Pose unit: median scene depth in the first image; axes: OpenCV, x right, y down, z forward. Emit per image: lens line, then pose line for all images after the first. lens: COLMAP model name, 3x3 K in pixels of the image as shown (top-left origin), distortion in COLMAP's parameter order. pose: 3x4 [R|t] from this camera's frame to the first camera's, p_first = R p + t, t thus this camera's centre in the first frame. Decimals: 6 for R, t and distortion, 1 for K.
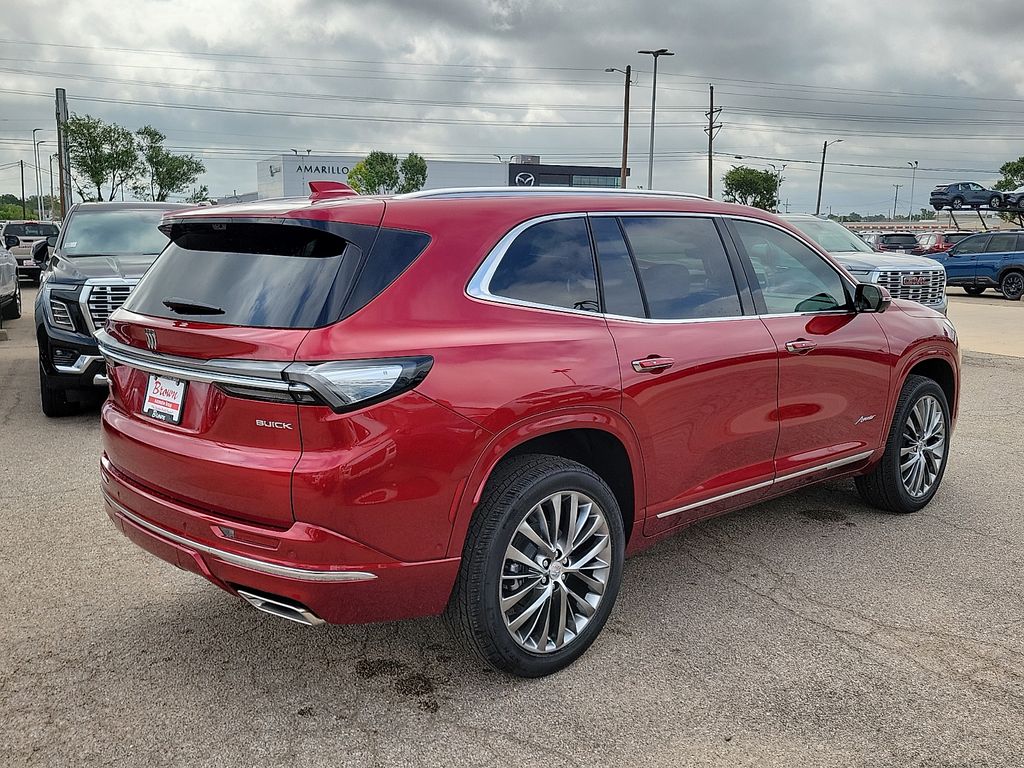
lens RADIAL K [[920.7, 0, 512.0], [0, 920.7, 384.0], [0, 0, 1]] dist [0.030585, -0.001590]
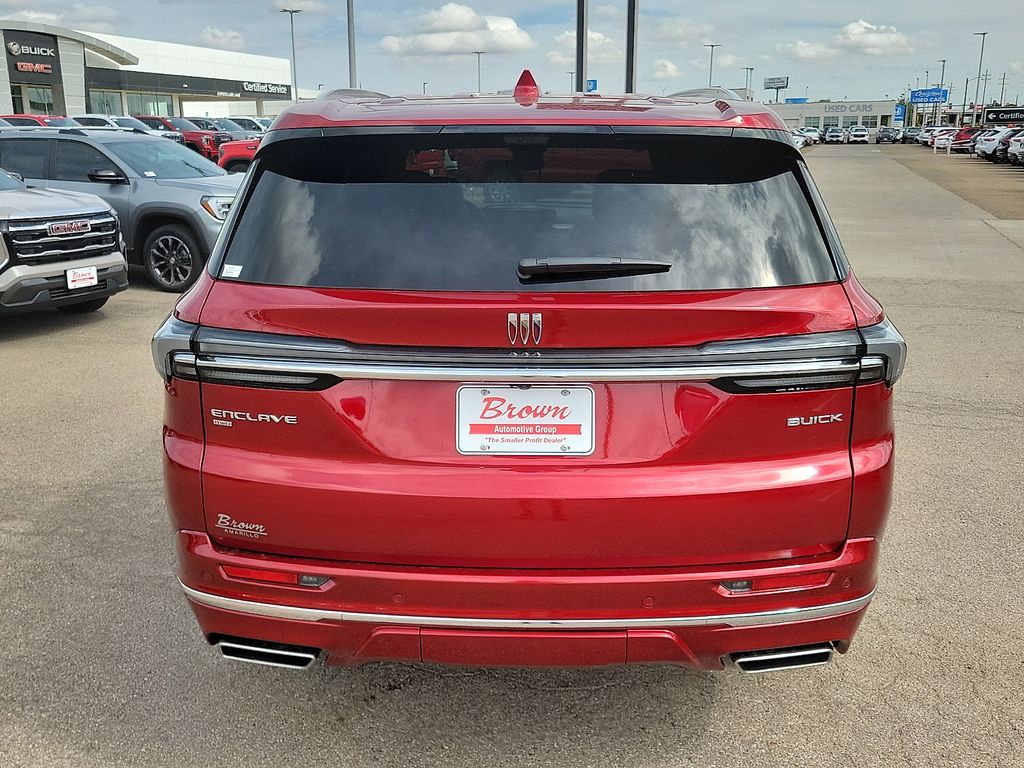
lens RADIAL K [[934.9, 0, 509.7], [0, 934.9, 370.1], [0, 0, 1]] dist [0.025954, 0.001356]
pose [[0.720571, -0.165549, 0.673328, -0.790664], [0.109130, 0.986054, 0.125651, -0.097280], [-0.684739, -0.017061, 0.728588, 0.542557]]
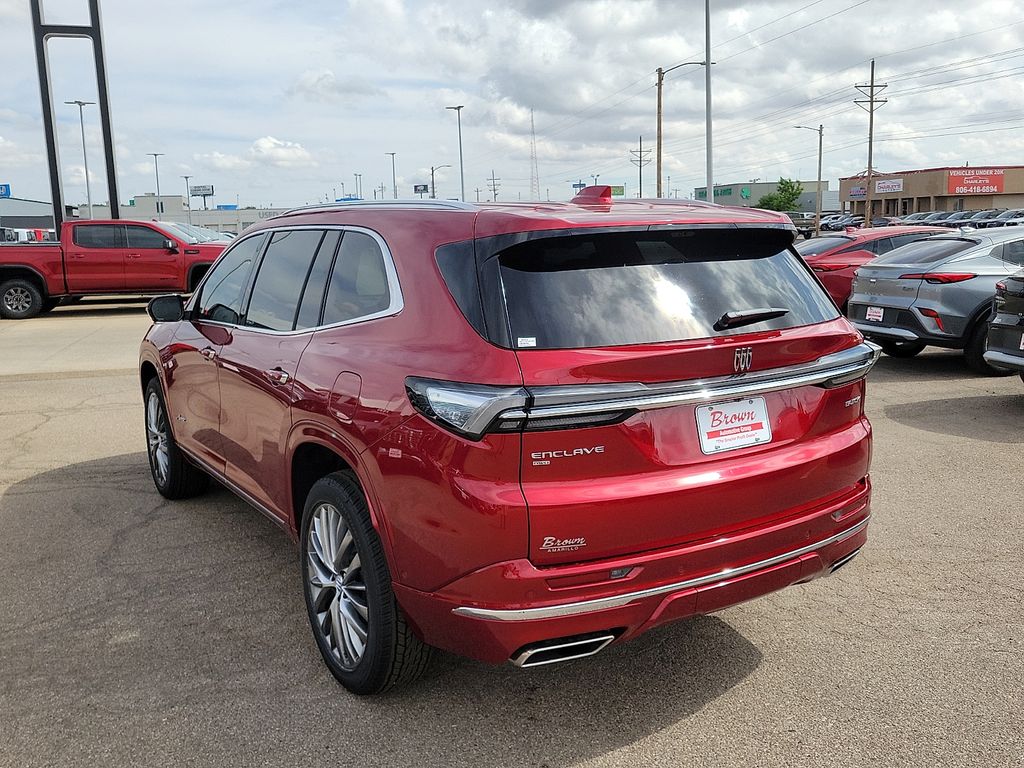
lens RADIAL K [[885.8, 0, 512.0], [0, 885.8, 384.0], [0, 0, 1]] dist [0.033819, 0.004015]
pose [[0.216083, -0.164747, 0.962376, -1.227123], [0.174862, 0.976256, 0.127861, -0.168637], [-0.960589, 0.140655, 0.239760, 0.982058]]
